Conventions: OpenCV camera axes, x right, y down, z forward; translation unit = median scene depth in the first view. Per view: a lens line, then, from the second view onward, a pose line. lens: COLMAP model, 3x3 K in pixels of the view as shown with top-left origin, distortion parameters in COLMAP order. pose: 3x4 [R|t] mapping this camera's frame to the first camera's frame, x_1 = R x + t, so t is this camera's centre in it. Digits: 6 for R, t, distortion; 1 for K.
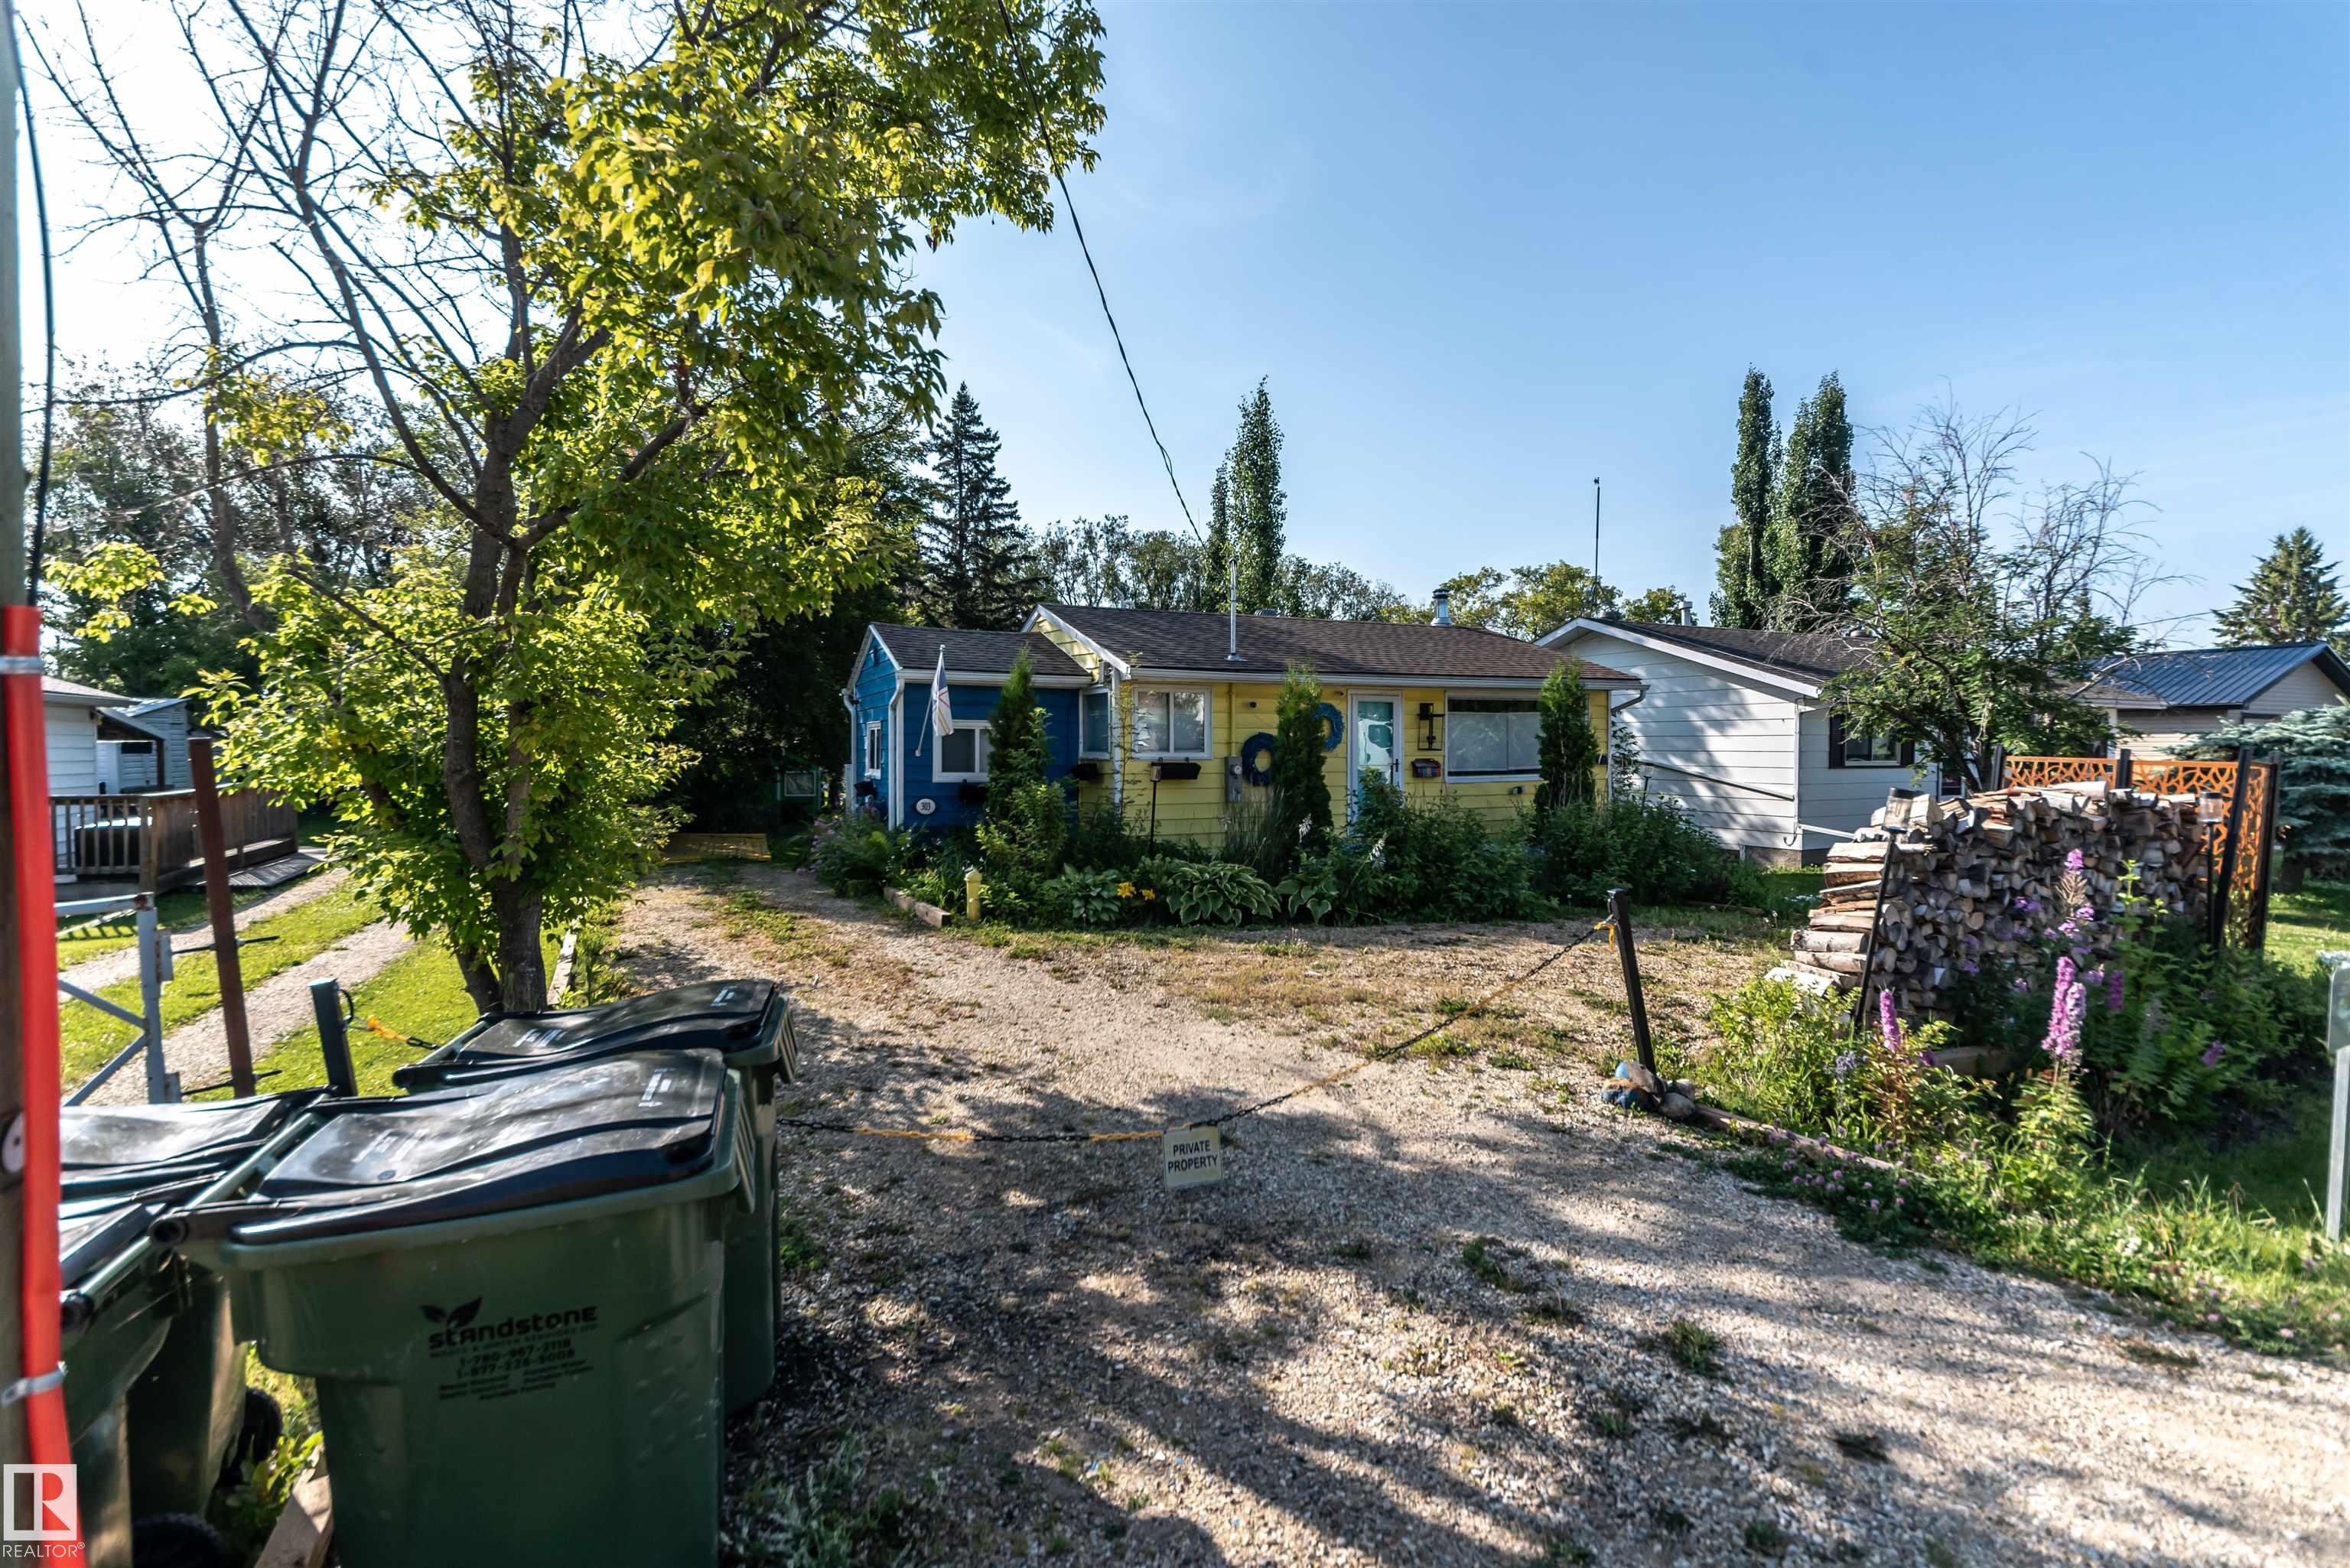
lens RADIAL K [[1053.6, 0, 1175.0], [0, 1053.6, 784.0], [0, 0, 1]] dist [-0.017293, 0.000032]
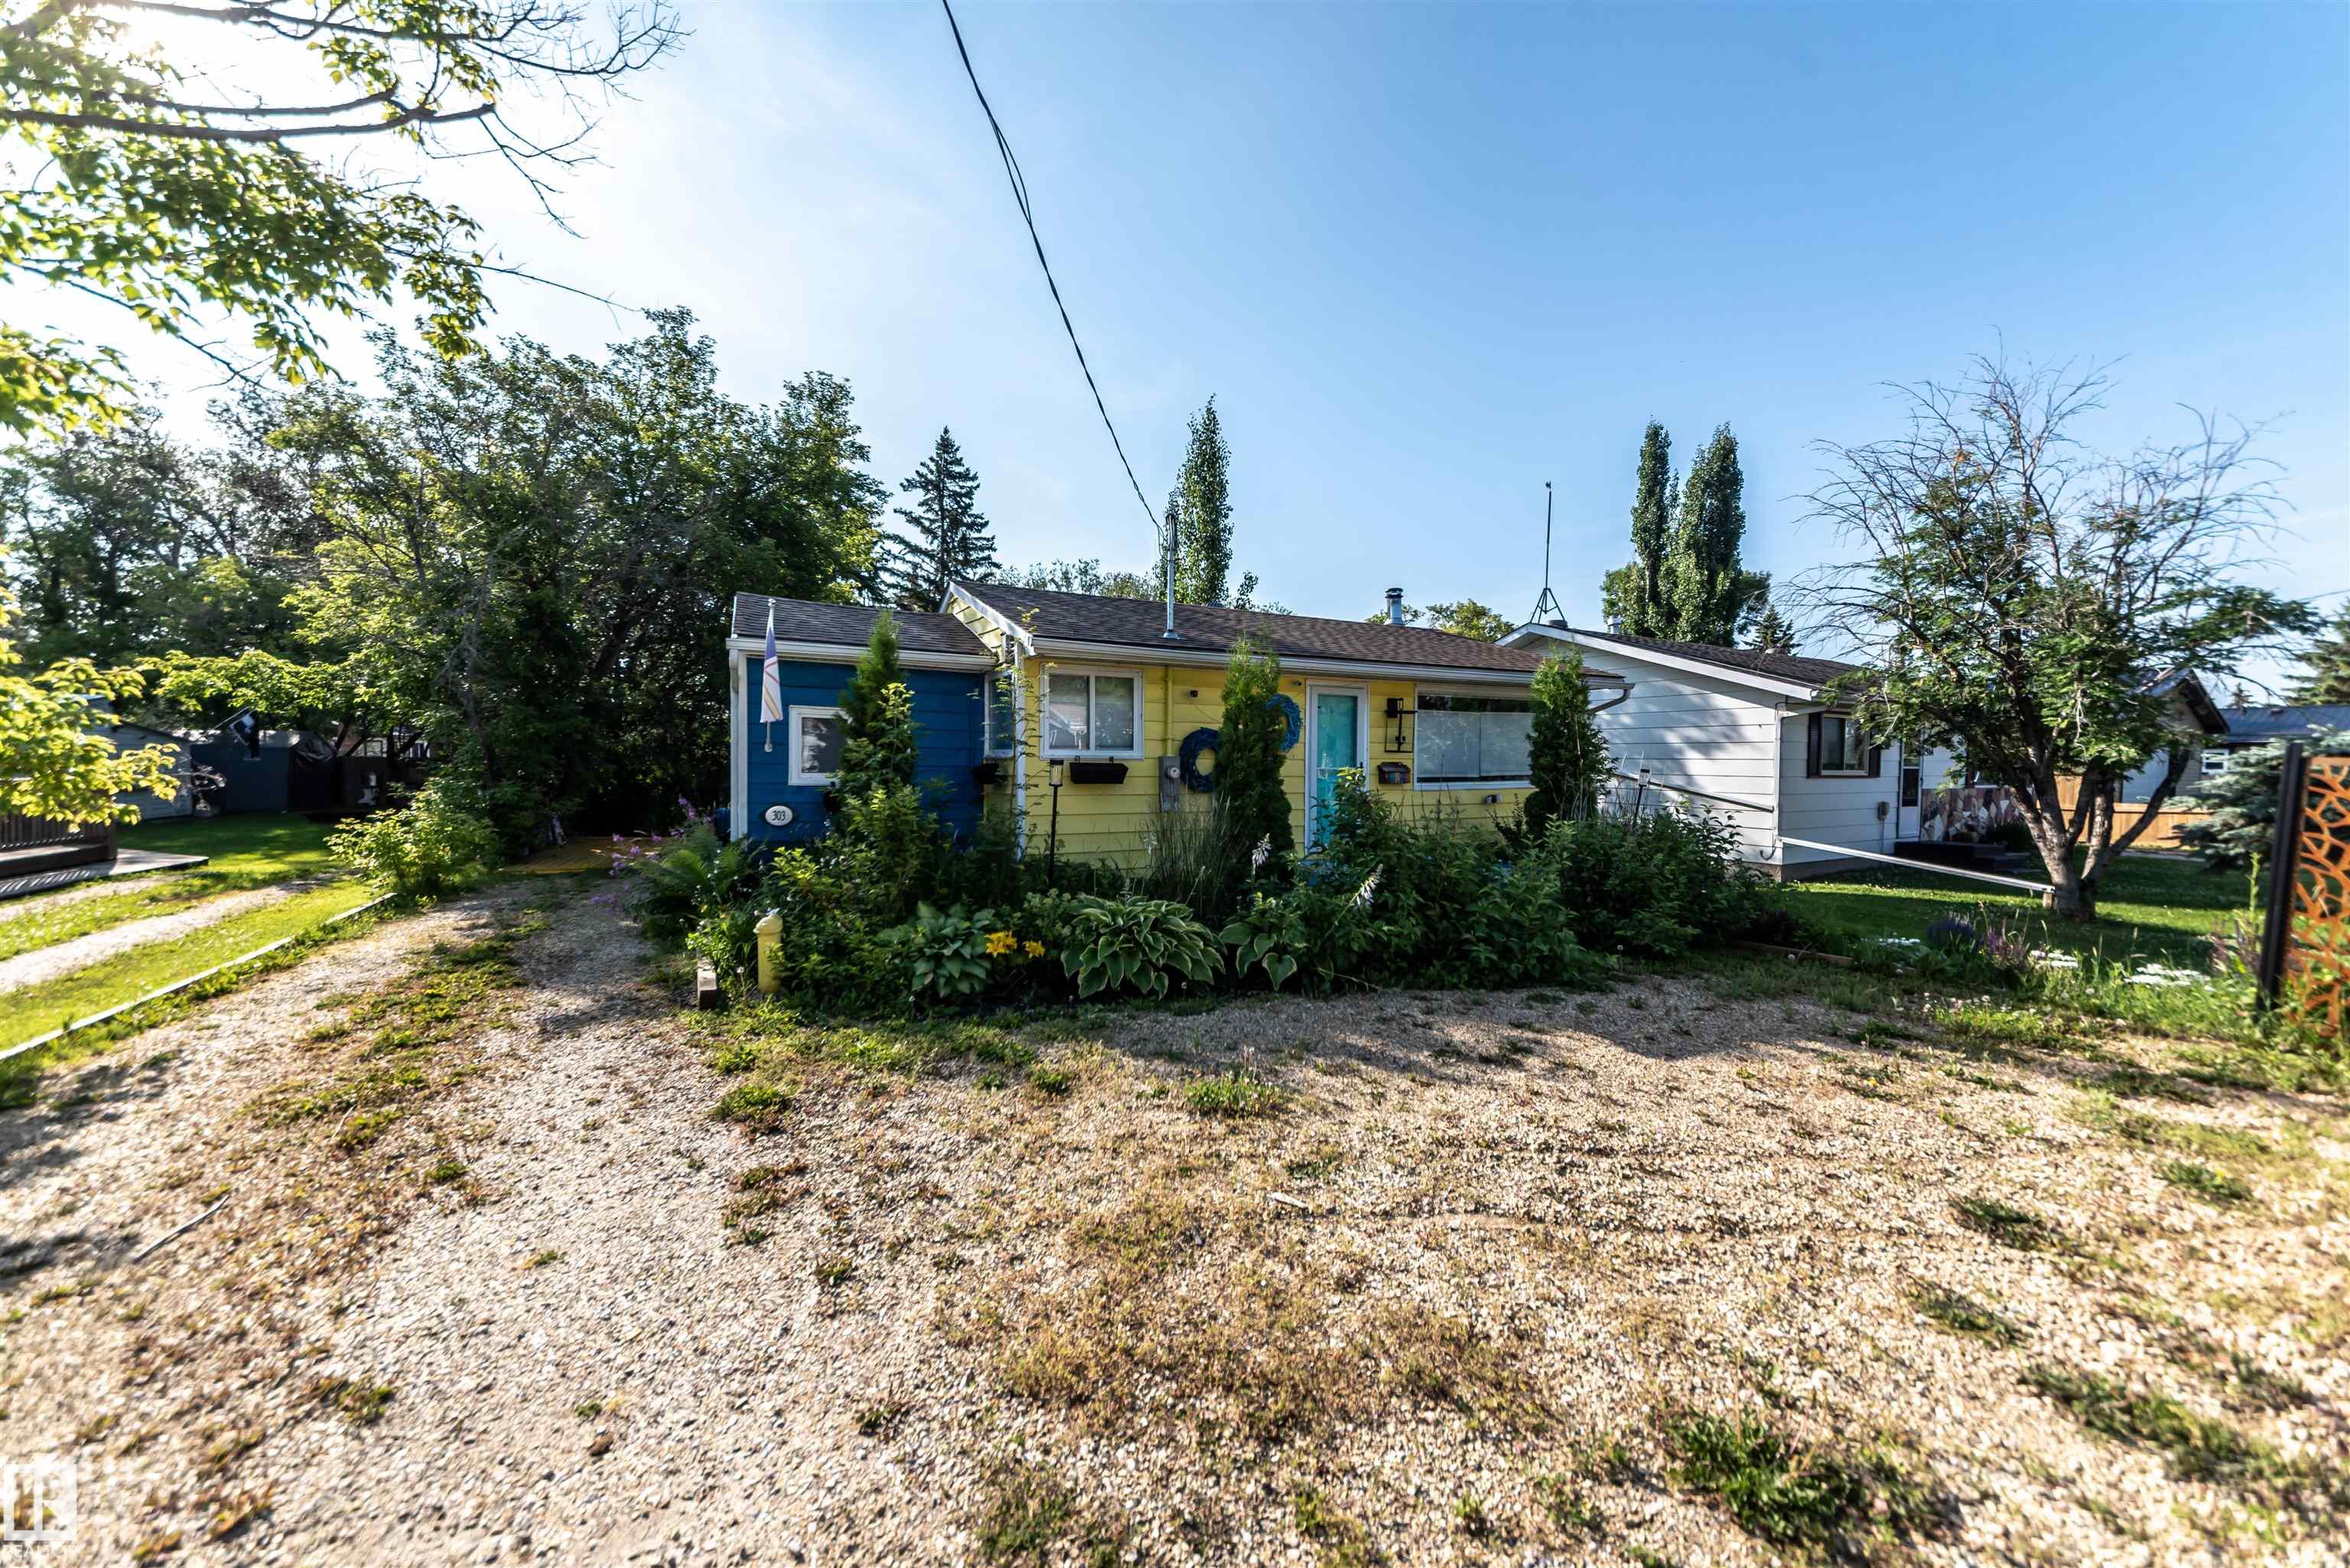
lens RADIAL K [[817.3, 0, 1175.0], [0, 817.3, 784.0], [0, 0, 1]] dist [0.000710, -0.001951]
pose [[0.999327, 0.007556, 0.035902, 0.034017], [-0.007343, 0.999955, -0.006051, -0.000829], [-0.035946, 0.005783, 0.999337, 0.332538]]
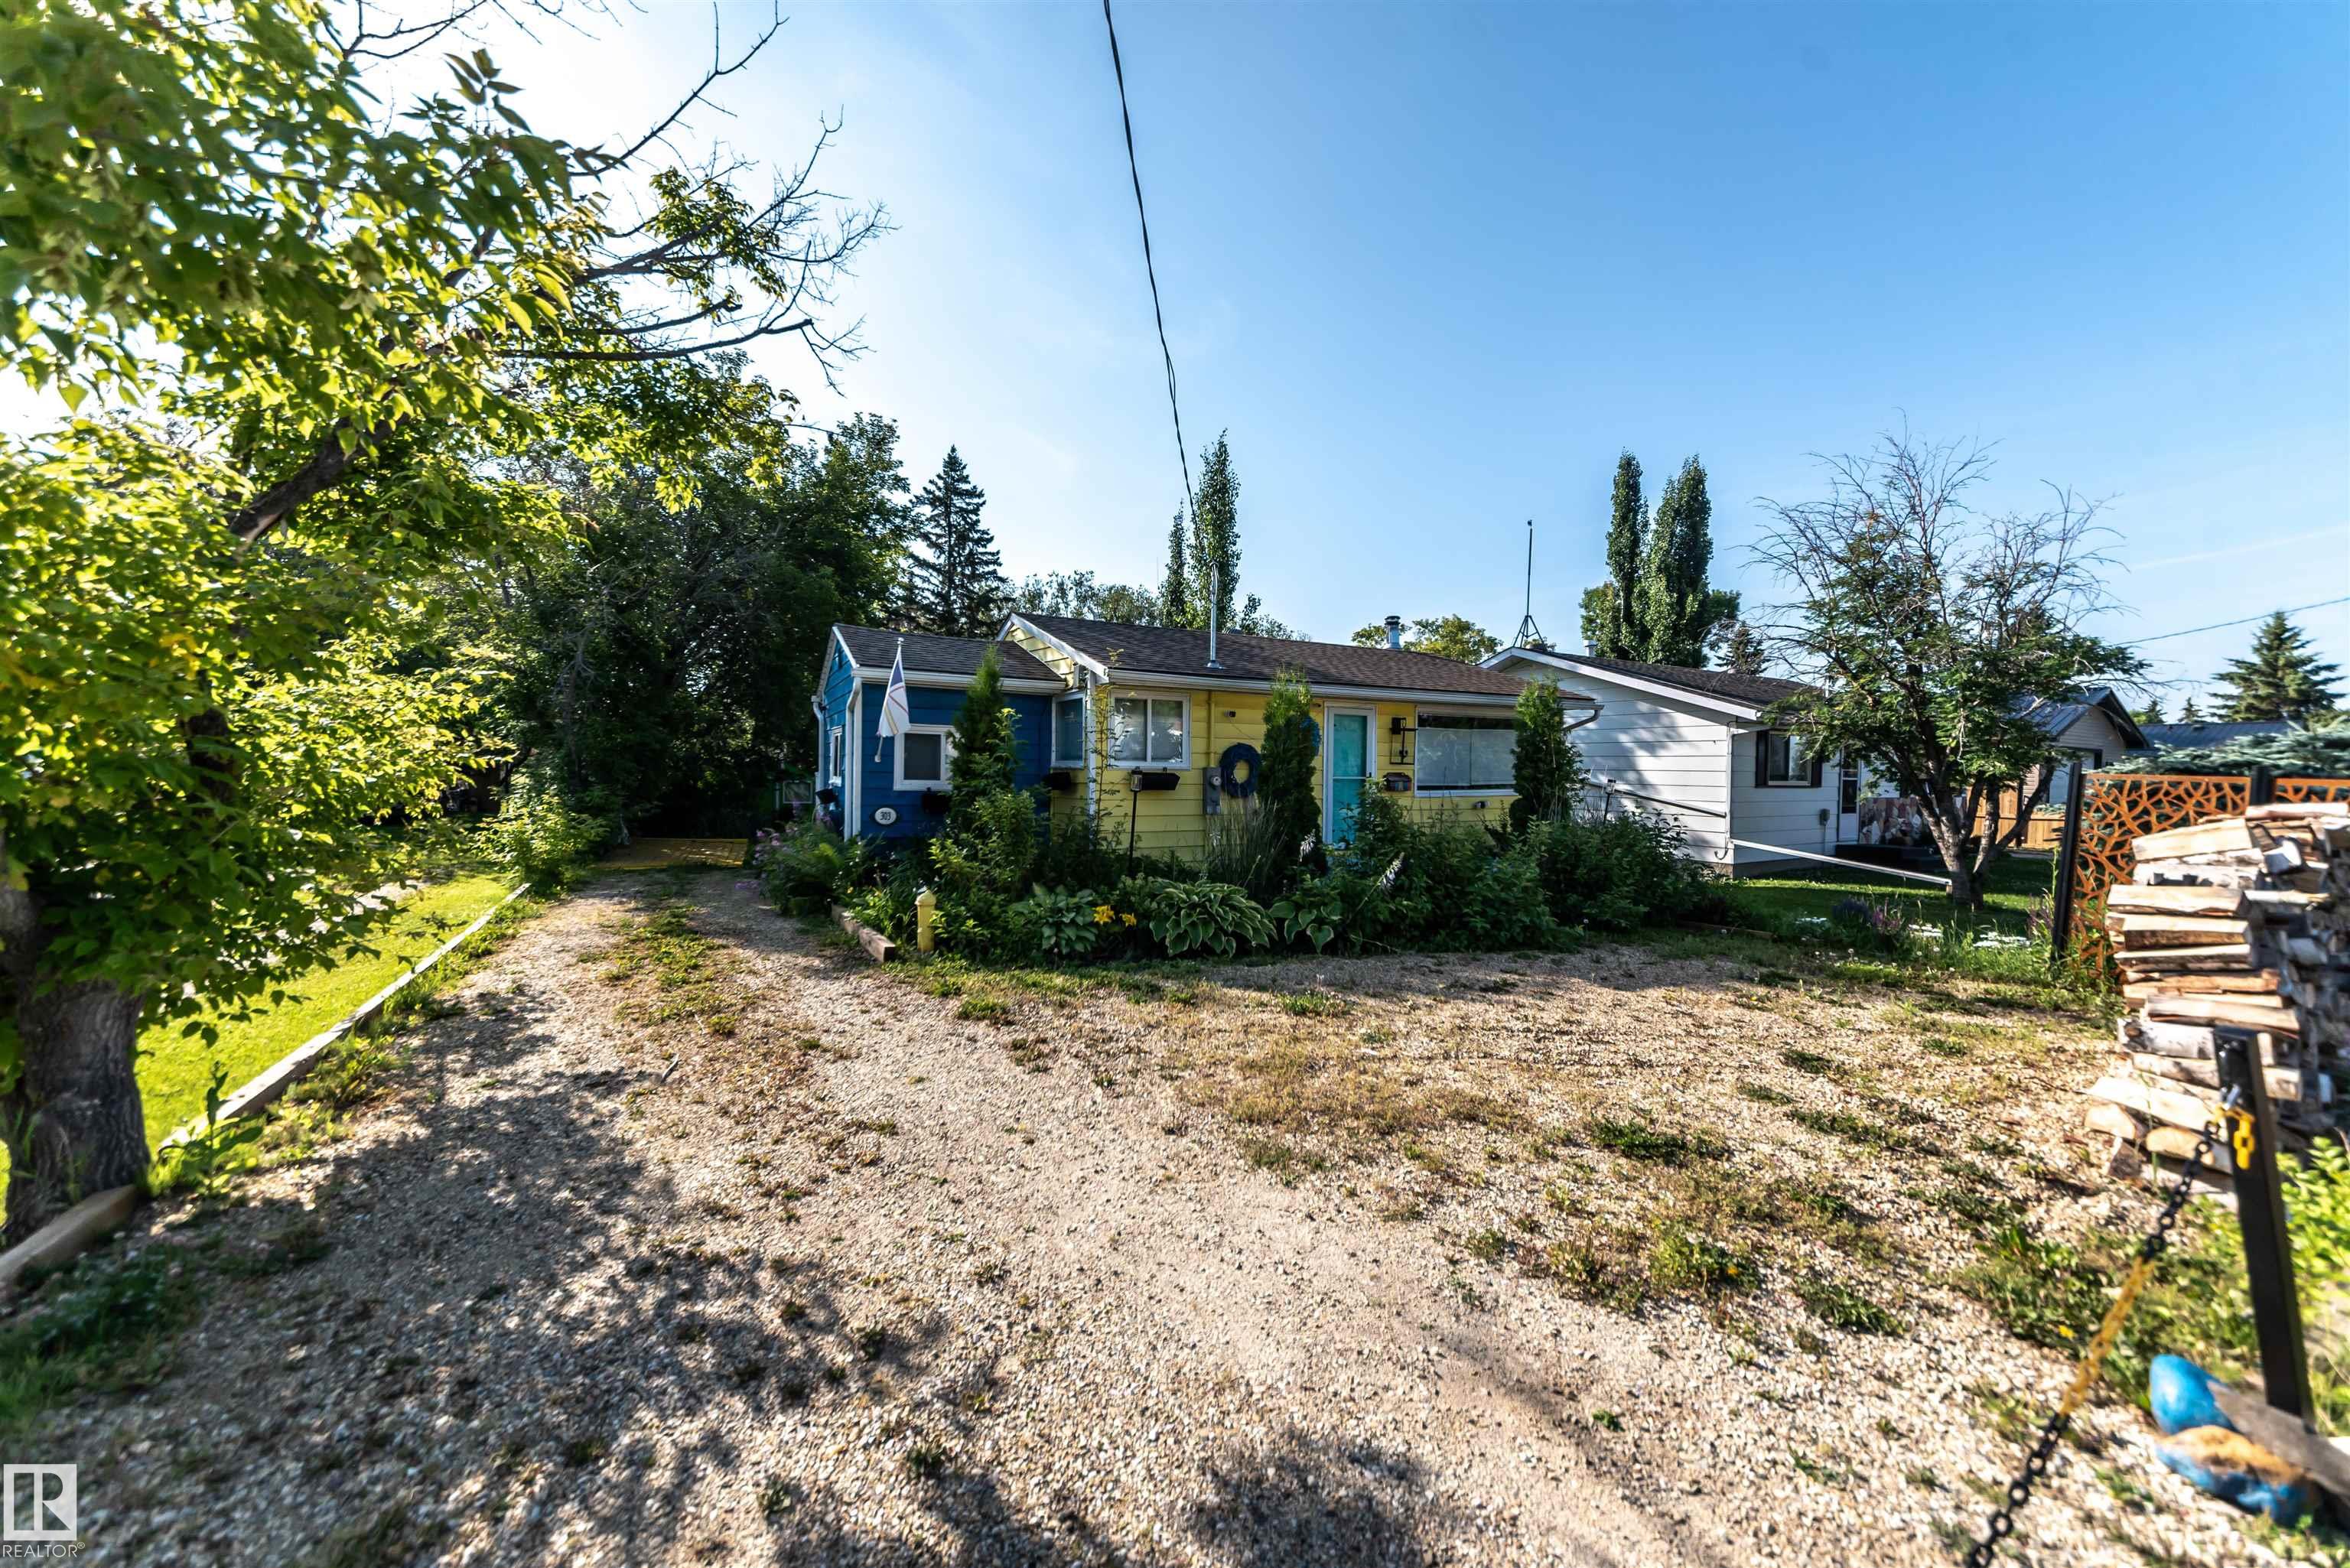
lens RADIAL K [[827.1, 0, 1175.0], [0, 827.1, 784.0], [0, 0, 1]] dist [0.000380, -0.000196]
pose [[0.998181, 0.011688, 0.059141, -0.021093], [-0.010766, 0.999816, -0.015893, 0.001627], [-0.059316, 0.015227, 0.998123, 0.222275]]
